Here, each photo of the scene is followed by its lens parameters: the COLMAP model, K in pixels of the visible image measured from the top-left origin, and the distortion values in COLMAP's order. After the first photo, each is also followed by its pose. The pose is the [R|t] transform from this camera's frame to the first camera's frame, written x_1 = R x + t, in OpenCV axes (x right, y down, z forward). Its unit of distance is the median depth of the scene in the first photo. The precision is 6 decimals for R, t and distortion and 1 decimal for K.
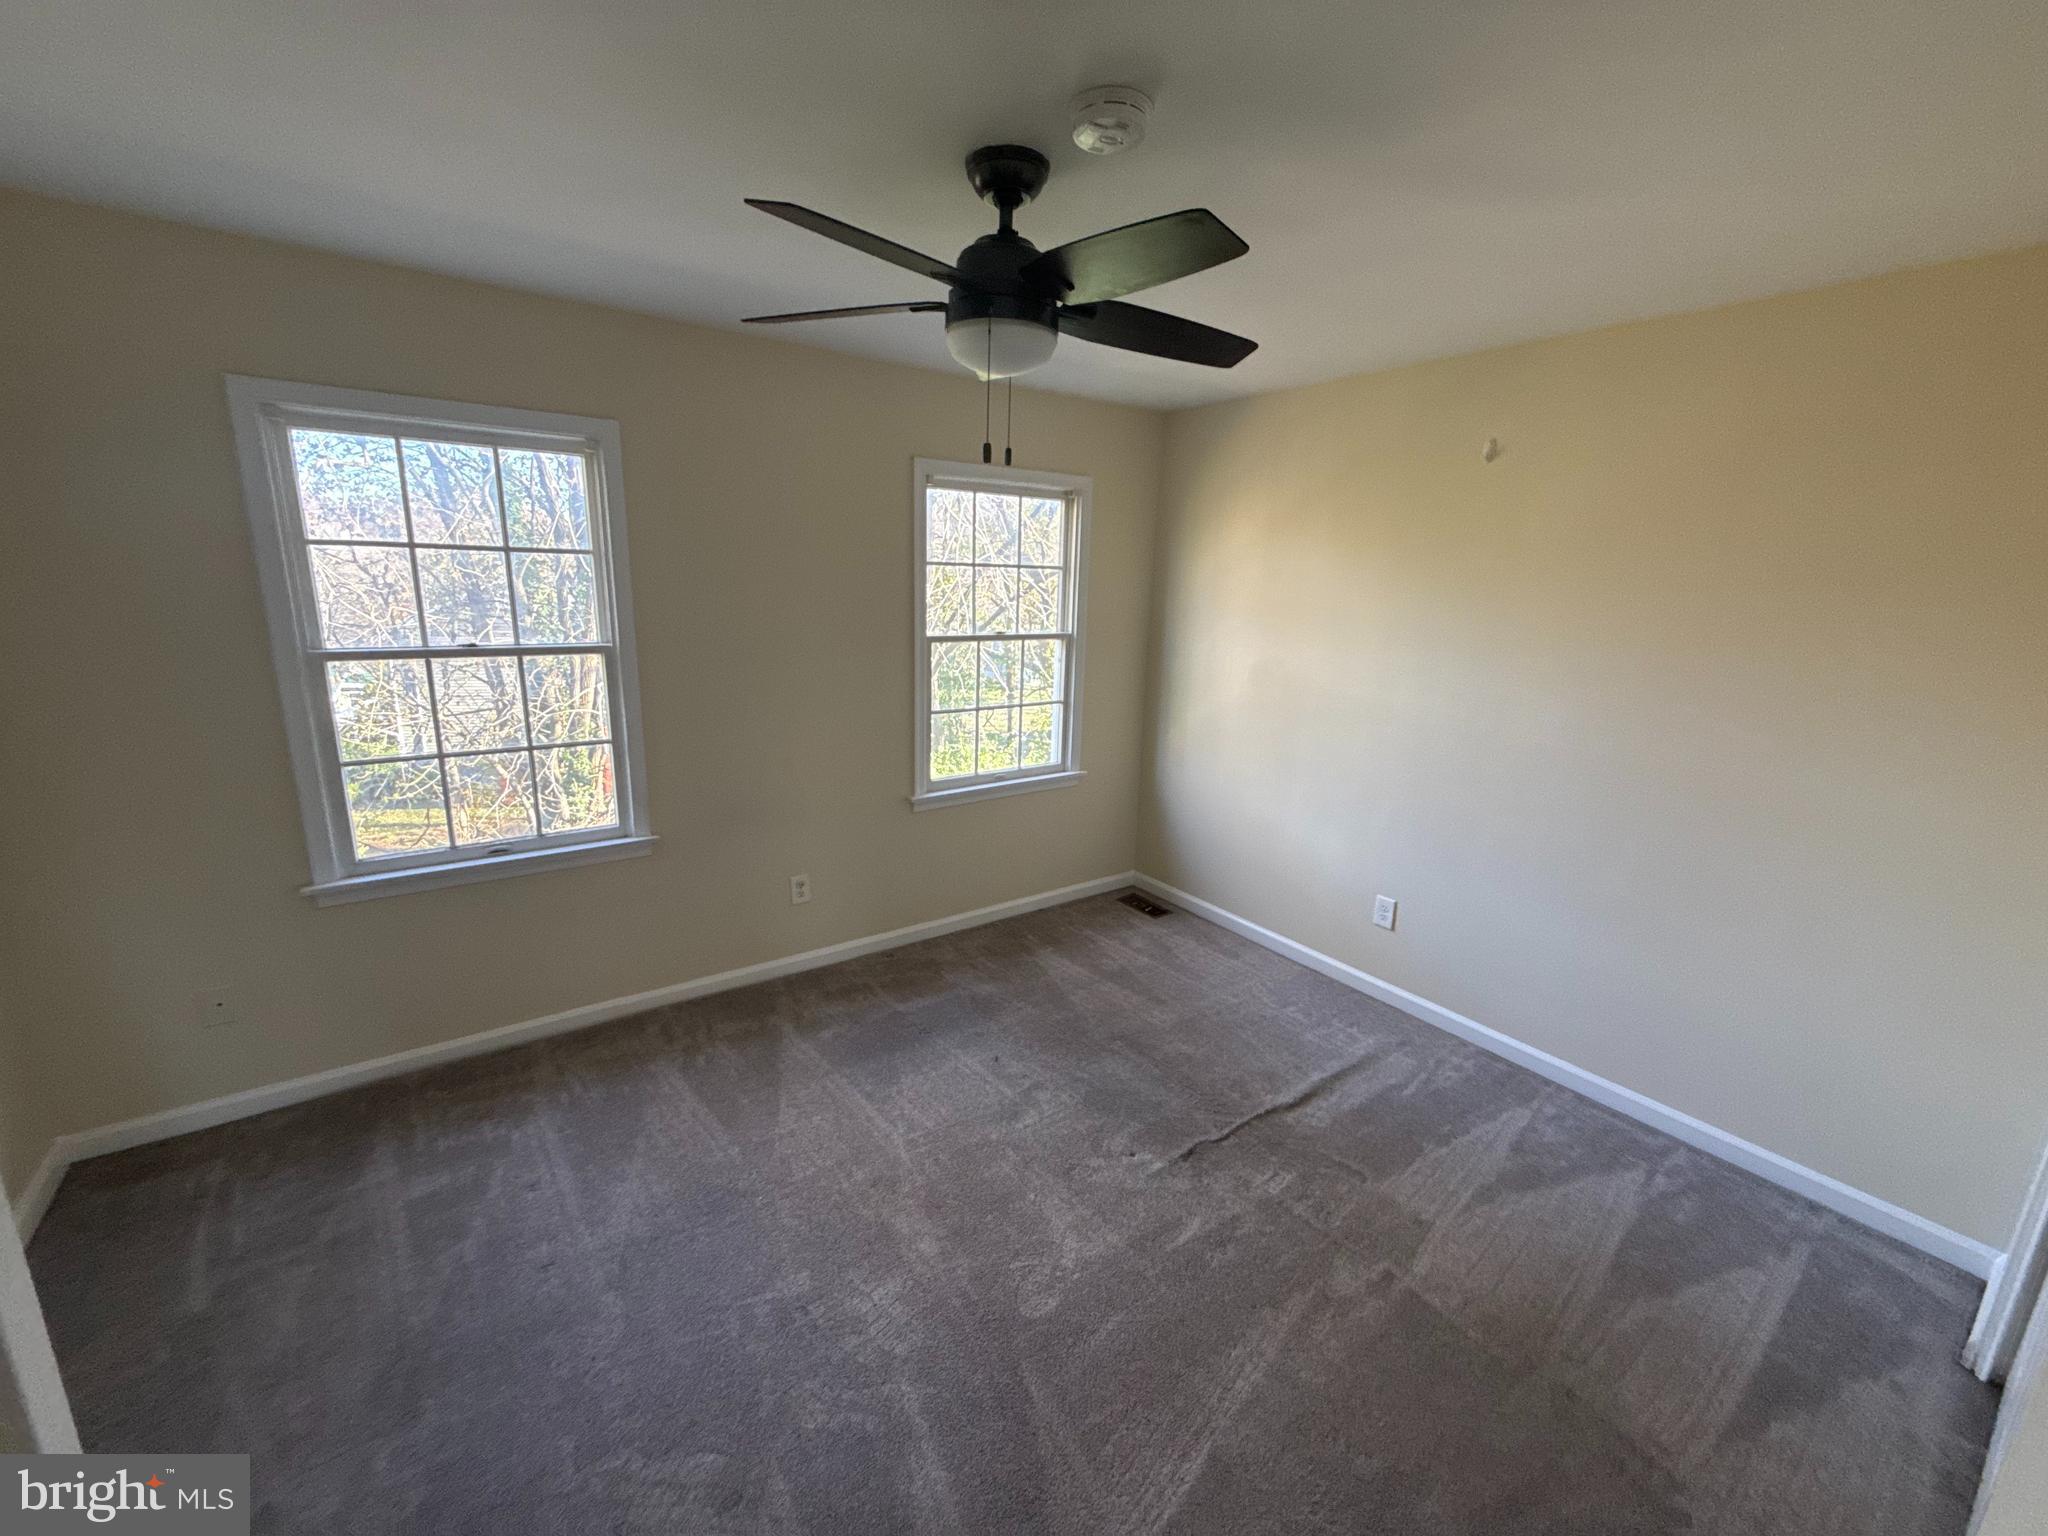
lens RADIAL K [[820.1, 0, 1024.0], [0, 820.1, 768.0], [0, 0, 1]] dist [0.000647, -0.000507]
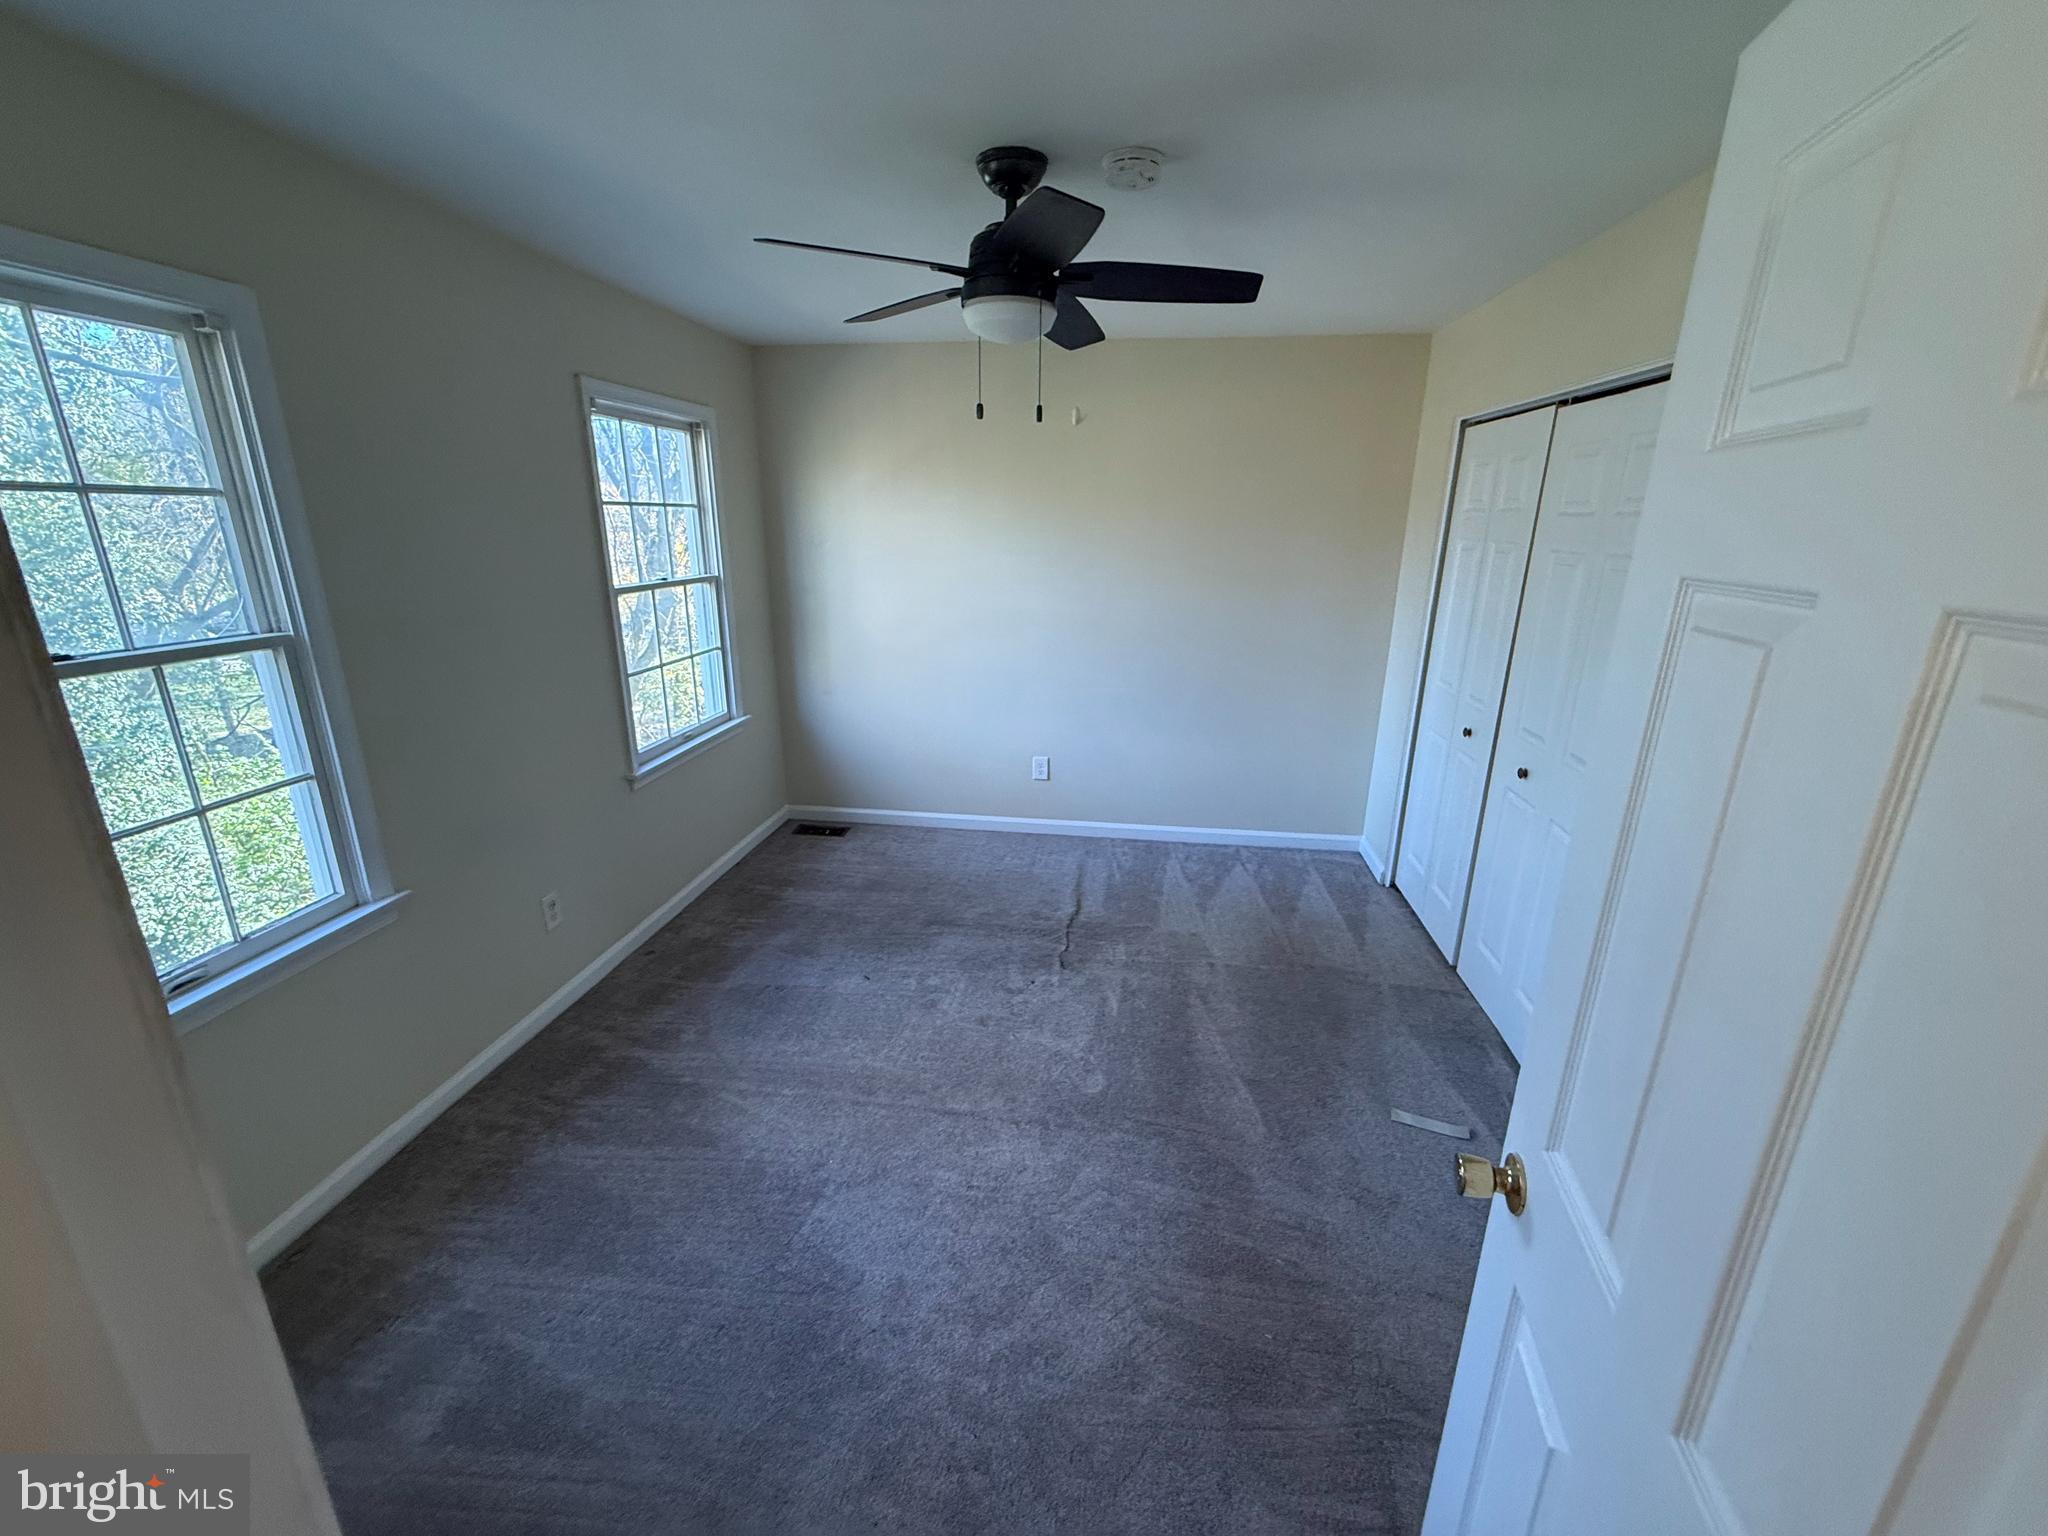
lens RADIAL K [[820.1, 0, 1024.0], [0, 820.1, 768.0], [0, 0, 1]] dist [0.000647, -0.000507]
pose [[0.679468, -0.233840, 0.695444, -0.548971], [0.178943, 0.972045, 0.152013, -0.034659], [-0.711549, 0.021157, 0.702317, 0.096153]]
